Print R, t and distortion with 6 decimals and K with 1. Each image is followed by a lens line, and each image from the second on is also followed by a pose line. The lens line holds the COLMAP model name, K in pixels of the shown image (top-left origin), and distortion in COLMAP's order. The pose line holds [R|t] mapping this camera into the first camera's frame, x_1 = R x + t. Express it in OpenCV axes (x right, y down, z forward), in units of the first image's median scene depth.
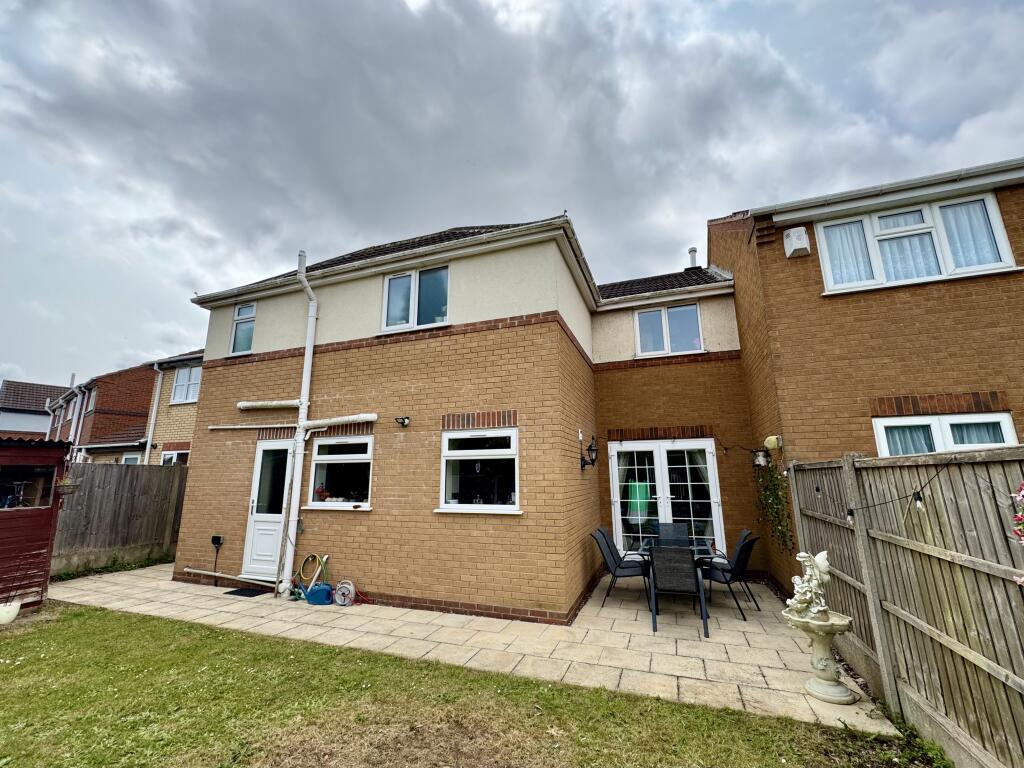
lens RADIAL K [[408.9, 0, 514.3], [0, 408.9, 386.7], [0, 0, 1]] dist [-0.004418, 0.000817]
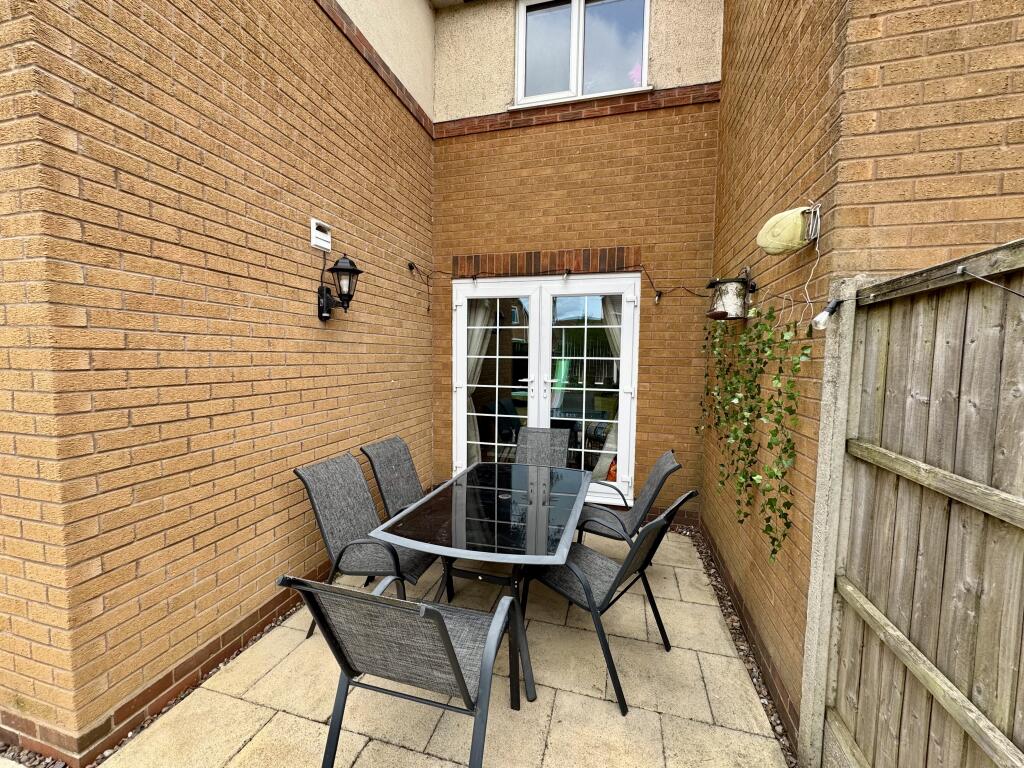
lens RADIAL K [[408.9, 0, 507.1], [0, 408.9, 379.7], [0, 0, 1]] dist [-0.004418, 0.000817]
pose [[0.995769, 0.017601, 0.090191, 0.273197], [-0.041631, 0.961394, 0.272009, 0.119993], [-0.081921, -0.274612, 0.958059, 0.477218]]
